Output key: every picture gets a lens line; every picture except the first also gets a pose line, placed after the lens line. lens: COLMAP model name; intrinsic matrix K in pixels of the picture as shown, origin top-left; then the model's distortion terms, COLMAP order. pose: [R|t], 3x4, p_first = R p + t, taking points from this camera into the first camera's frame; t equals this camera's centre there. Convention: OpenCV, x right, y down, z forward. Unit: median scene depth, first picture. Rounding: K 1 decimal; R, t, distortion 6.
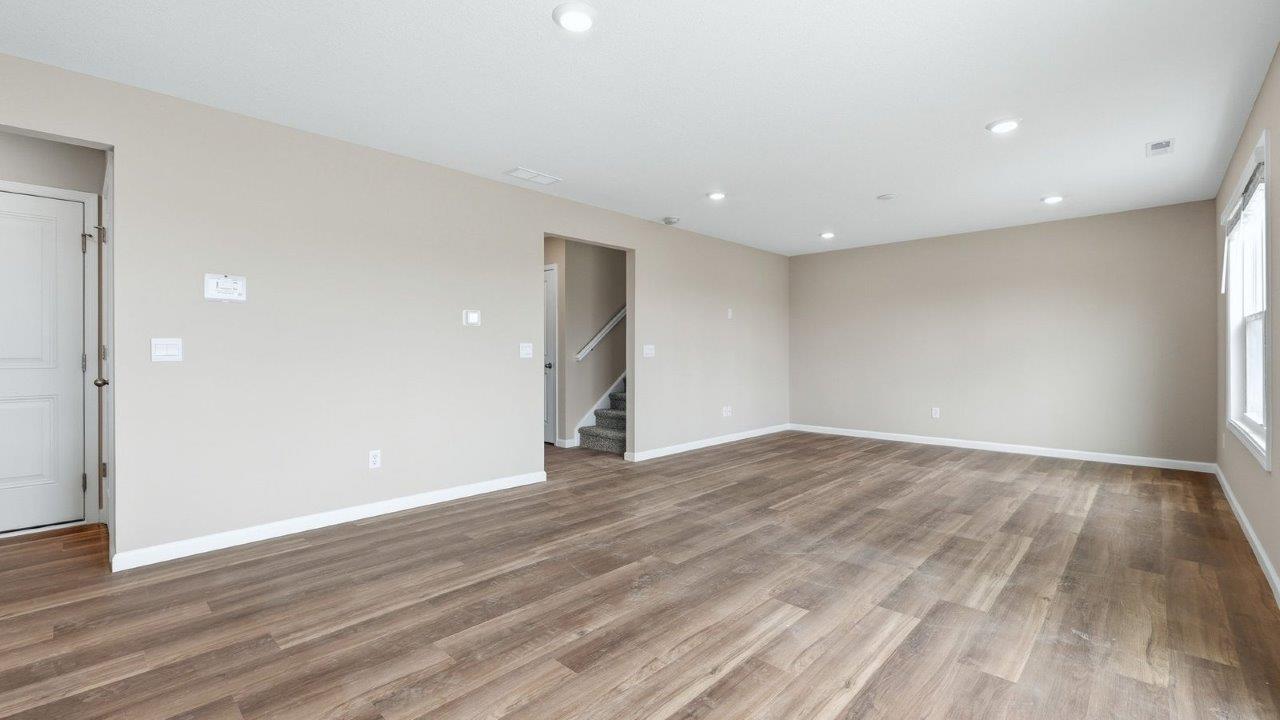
lens RADIAL K [[542.0, 0, 640.0], [0, 542.0, 351.0], [0, 0, 1]] dist [-0.001161, -0.000156]
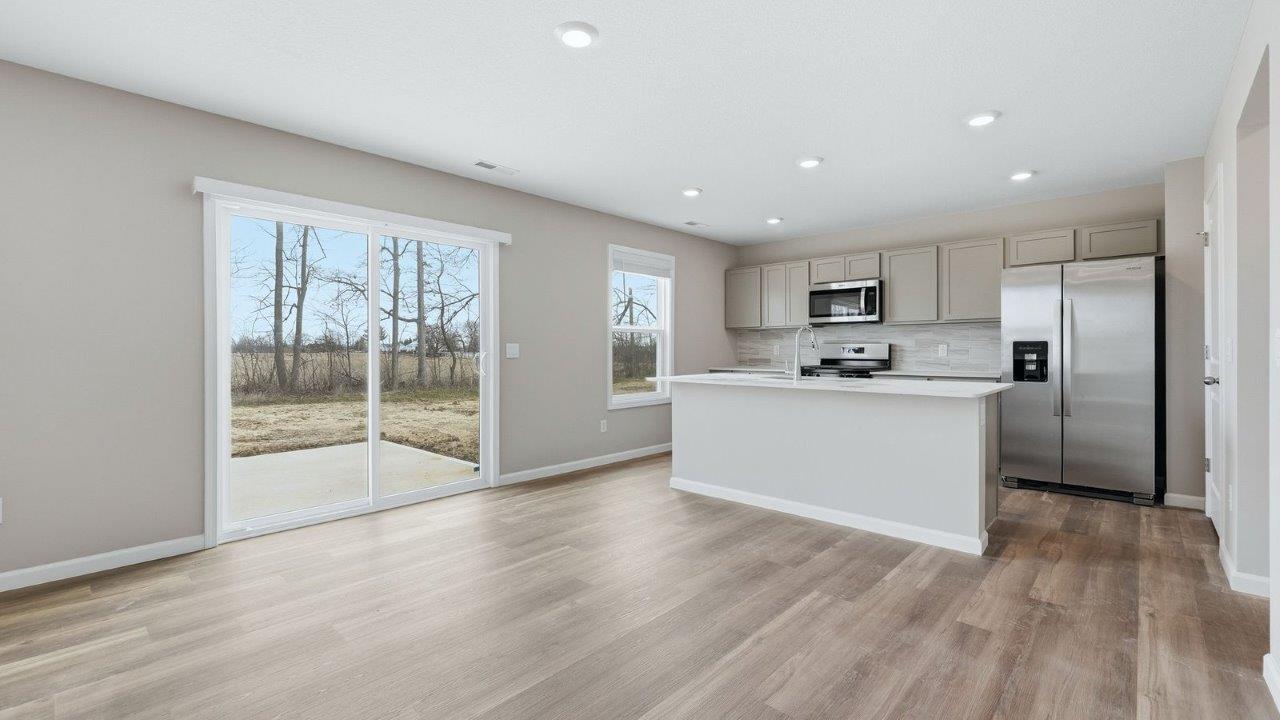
lens RADIAL K [[542.0, 0, 640.0], [0, 542.0, 351.0], [0, 0, 1]] dist [-0.001161, -0.000156]
pose [[-0.999921, 0.003851, -0.011960, -0.136669], [0.003837, 0.999992, 0.001199, -0.000483], [0.011965, 0.001153, -0.999928, 1.227373]]
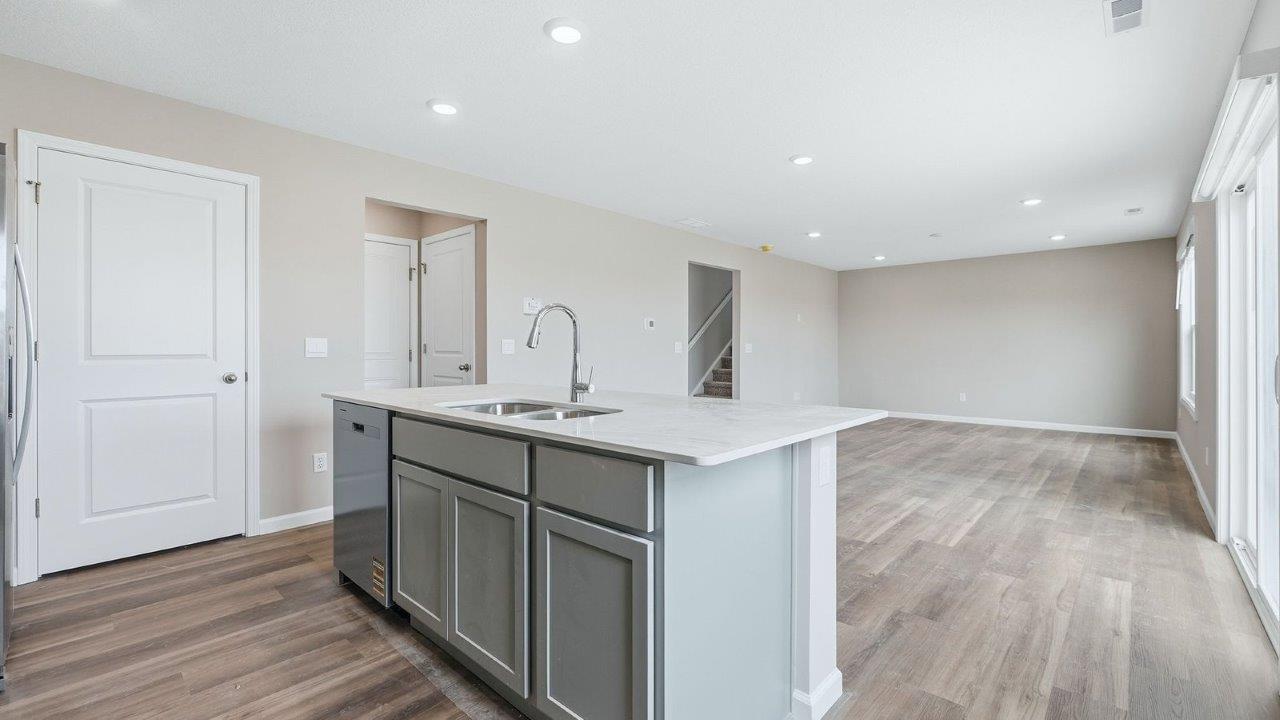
lens RADIAL K [[538.7, 0, 639.1], [0, 538.7, 348.3], [0, 0, 1]] dist [-0.001659, -0.000102]
pose [[0.999920, 0.002097, 0.012446, -0.400648], [-0.002086, 0.999997, -0.000886, 0.002661], [-0.012448, 0.000860, 0.999922, -0.443390]]
